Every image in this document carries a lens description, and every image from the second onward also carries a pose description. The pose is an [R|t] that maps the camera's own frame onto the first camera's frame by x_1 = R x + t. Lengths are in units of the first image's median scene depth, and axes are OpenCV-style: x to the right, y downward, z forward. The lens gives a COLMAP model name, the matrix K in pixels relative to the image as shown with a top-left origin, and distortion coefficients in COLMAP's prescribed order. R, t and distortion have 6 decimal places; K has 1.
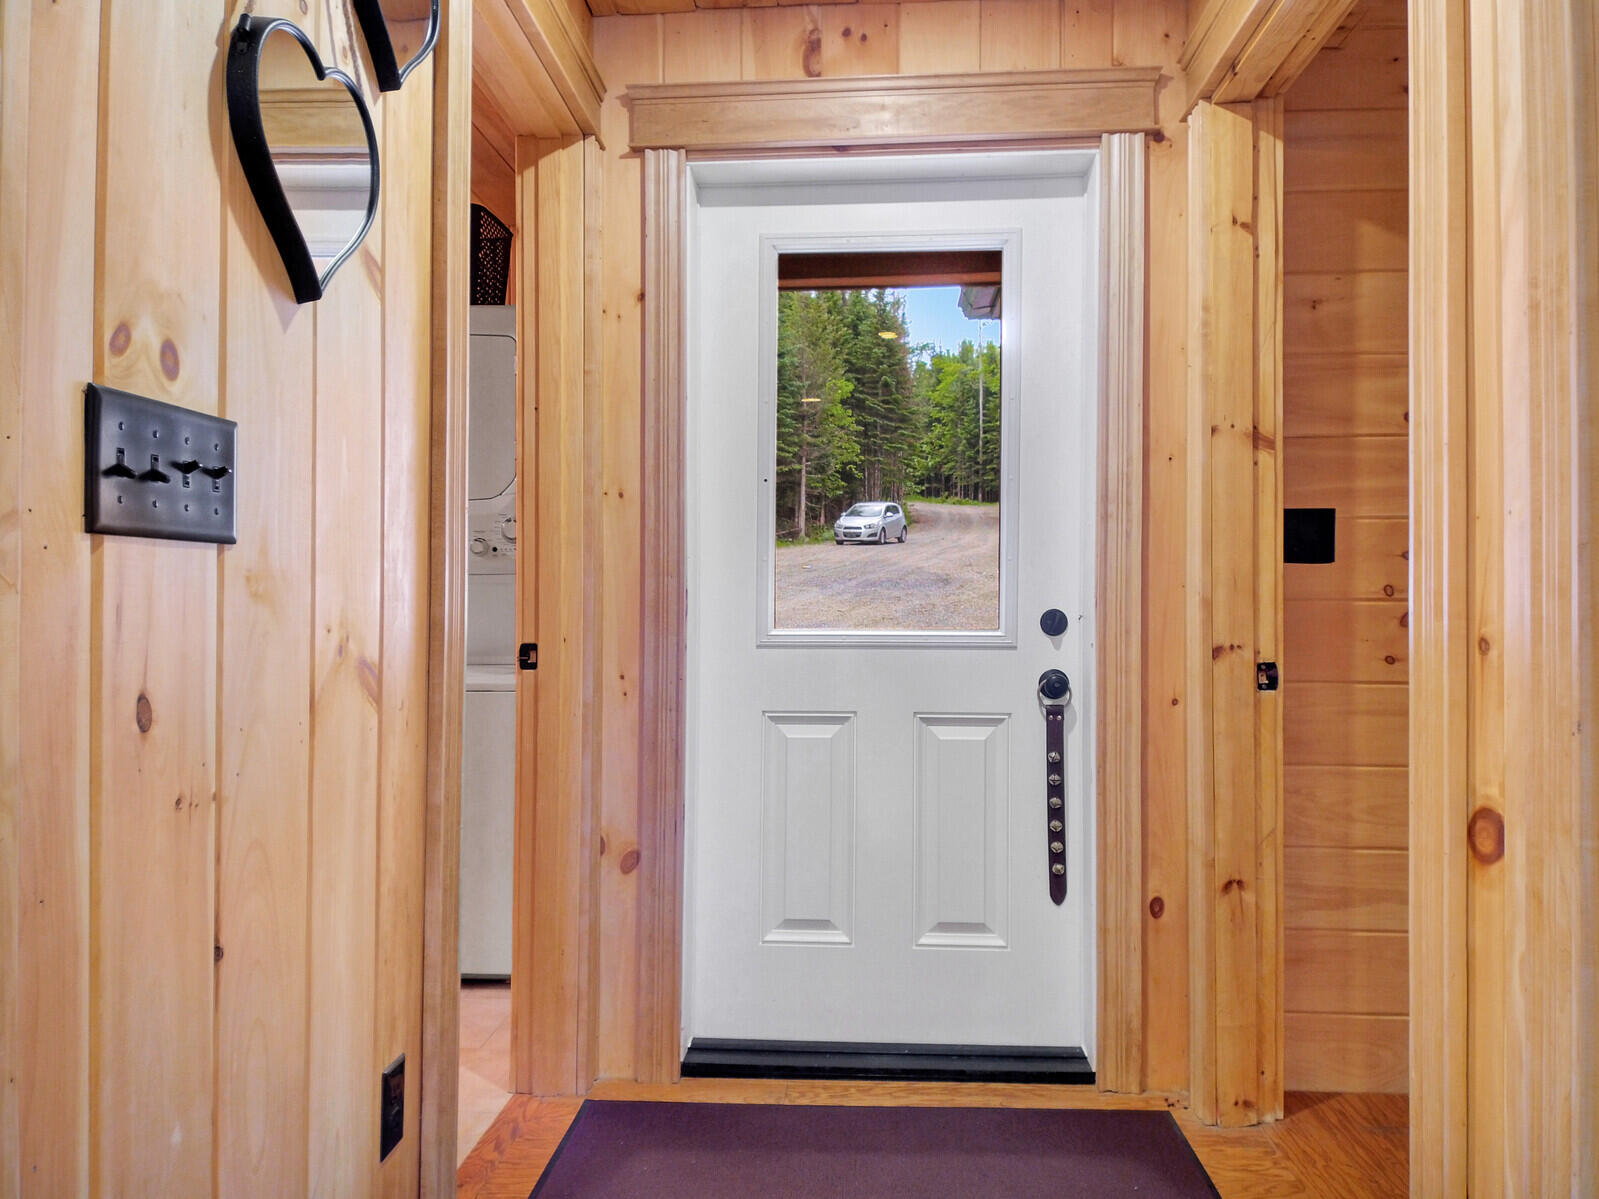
lens RADIAL K [[1100.8, 0, 800.3], [0, 1100.8, 597.0], [0, 0, 1]] dist [-0.005046, -0.015360]
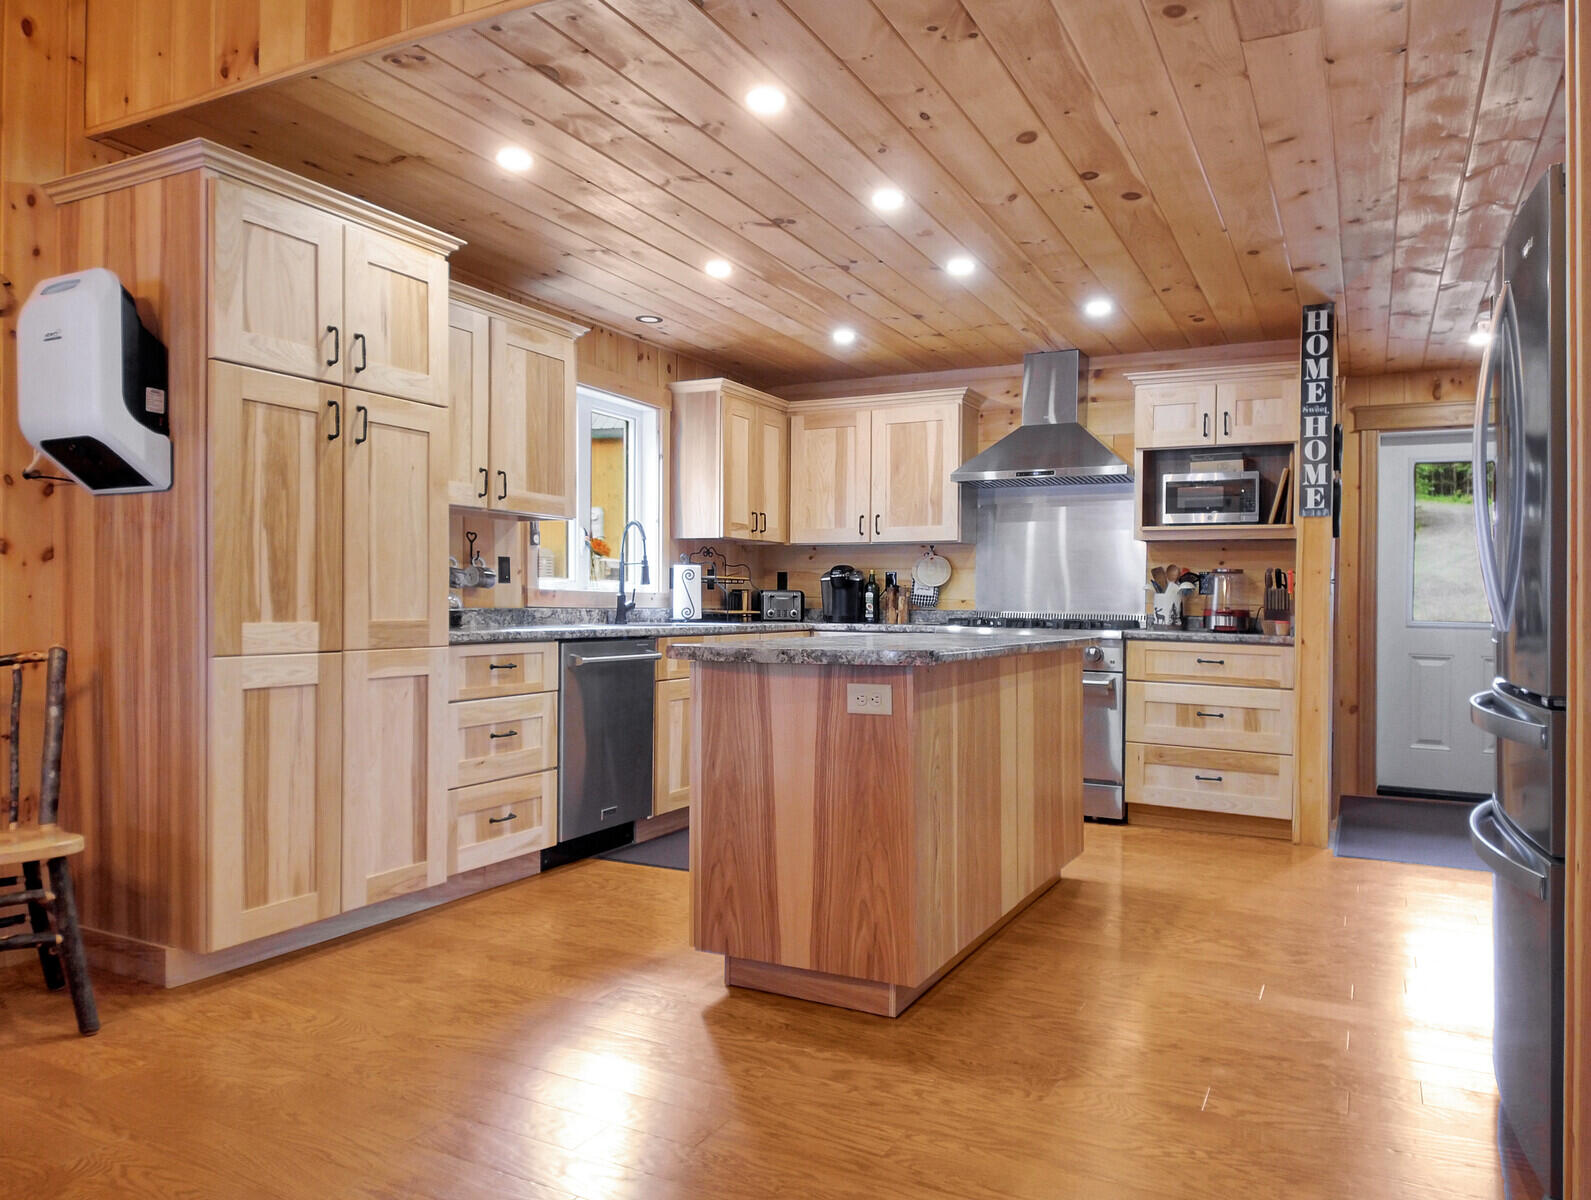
lens RADIAL K [[1095.3, 0, 797.0], [0, 1095.3, 596.2], [0, 0, 1]] dist [-0.005046, -0.015360]
pose [[0.917859, -0.000568, -0.396906, -0.336686], [0.000471, 1.000000, -0.000341, -0.021106], [0.396906, 0.000126, 0.917859, -1.844139]]
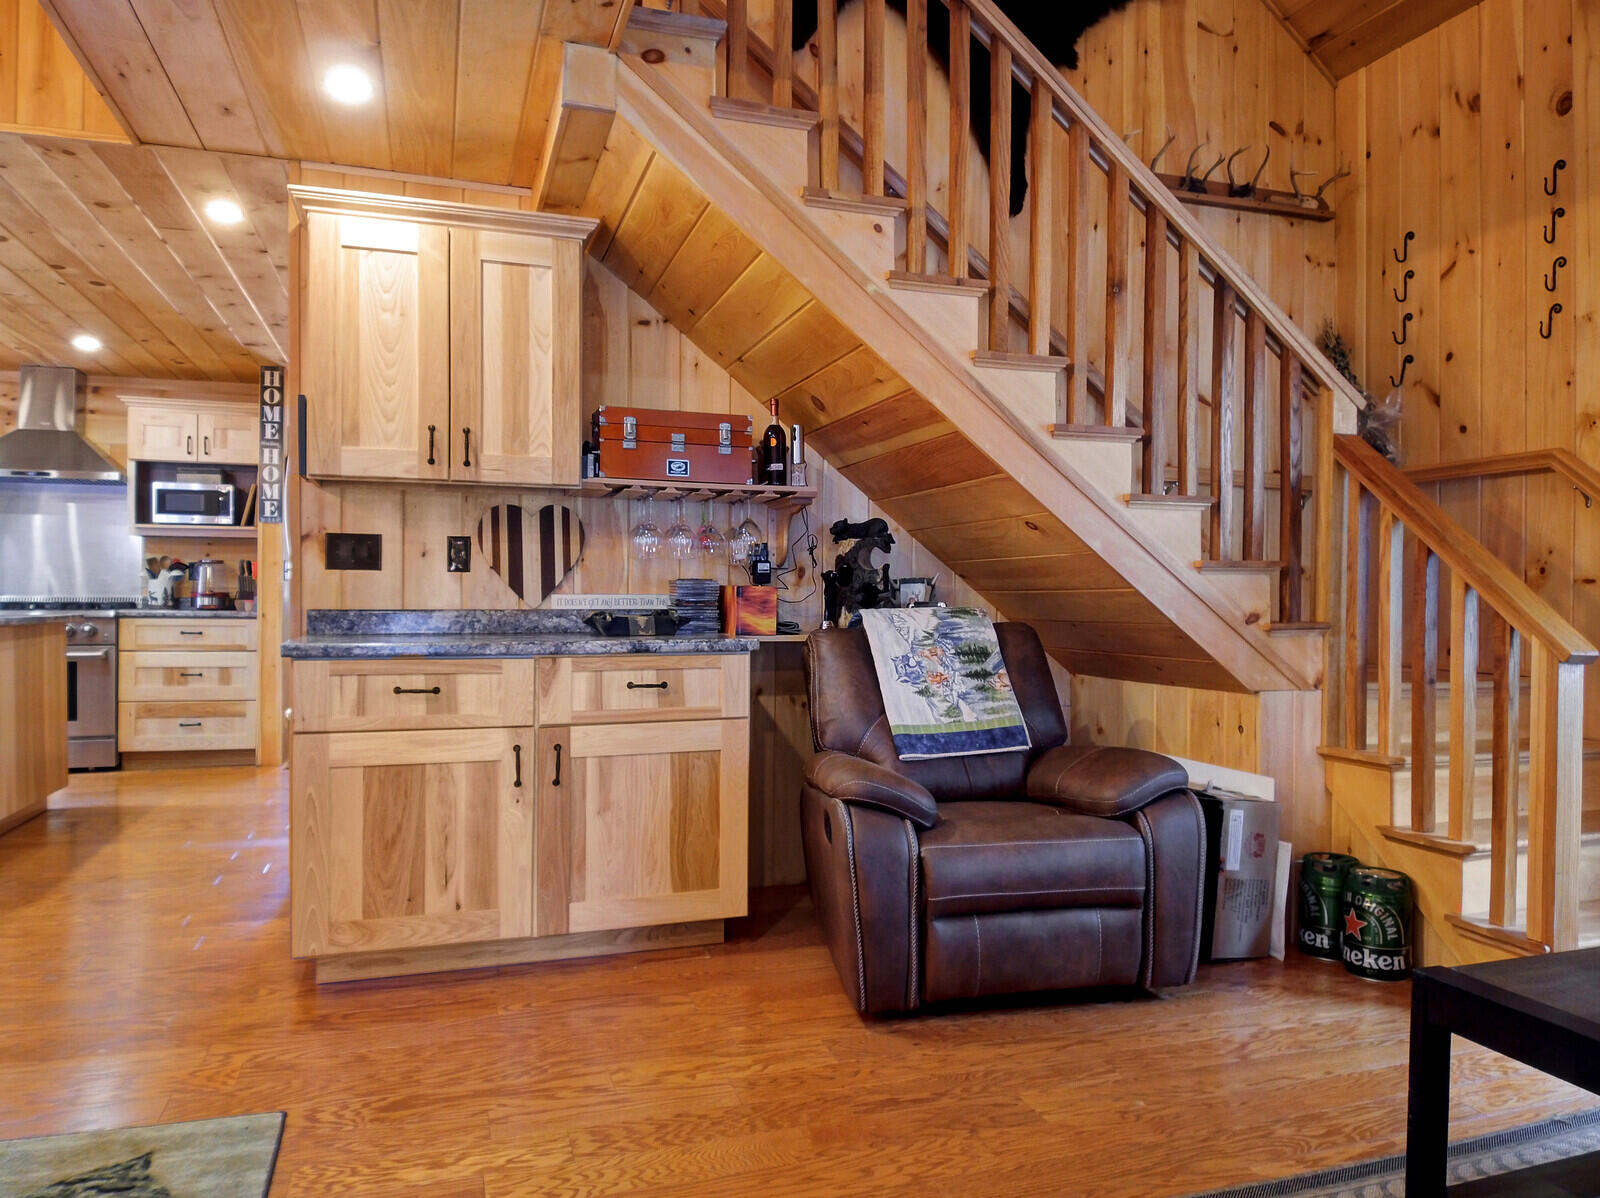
lens RADIAL K [[1101.5, 0, 803.9], [0, 1101.5, 589.7], [0, 0, 1]] dist [-0.005046, -0.015360]
pose [[0.926065, -0.005586, 0.377324, 0.000375], [0.002400, 0.999957, 0.008915, -0.022006], [-0.377357, -0.007350, 0.926039, -2.856436]]
